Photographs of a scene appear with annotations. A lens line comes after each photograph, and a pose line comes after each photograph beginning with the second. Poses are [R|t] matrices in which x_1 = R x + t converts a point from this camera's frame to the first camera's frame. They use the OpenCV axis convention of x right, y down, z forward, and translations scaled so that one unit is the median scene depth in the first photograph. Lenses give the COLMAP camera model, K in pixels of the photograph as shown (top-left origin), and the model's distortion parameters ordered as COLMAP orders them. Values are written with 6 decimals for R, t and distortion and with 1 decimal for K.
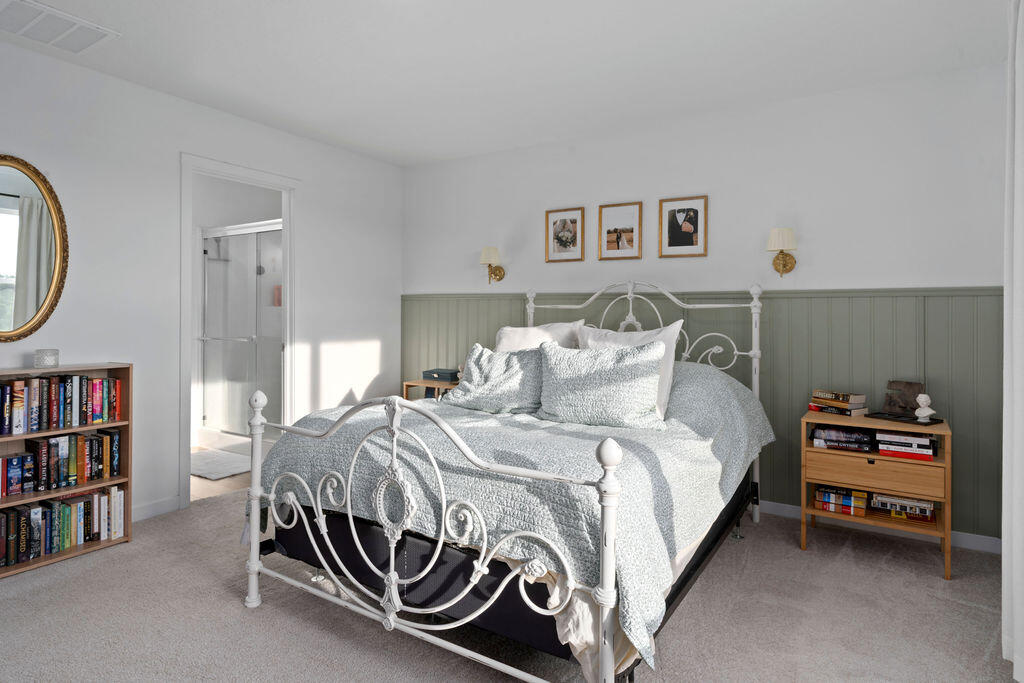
lens RADIAL K [[580.6, 0, 507.9], [0, 580.6, 309.9], [0, 0, 1]] dist [-0.007299, -0.000510]
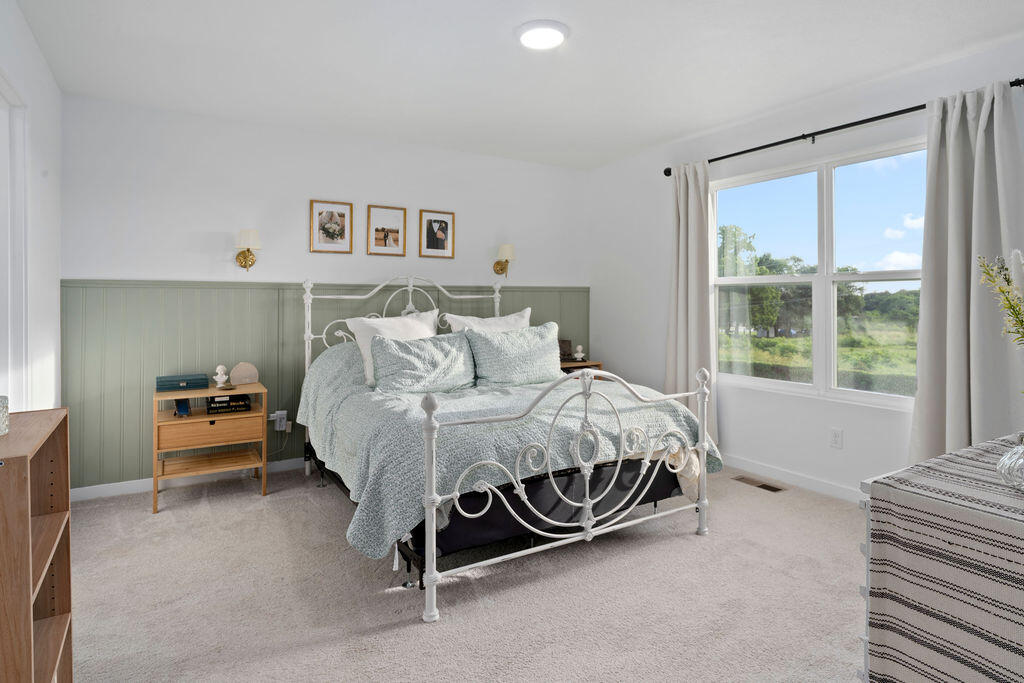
lens RADIAL K [[580.6, 0, 507.9], [0, 580.6, 309.9], [0, 0, 1]] dist [-0.007299, -0.000510]
pose [[0.432551, -0.024283, 0.901282, -0.768206], [-0.000505, 0.999631, 0.027175, -0.011753], [-0.901609, -0.012210, 0.432379, 0.304163]]
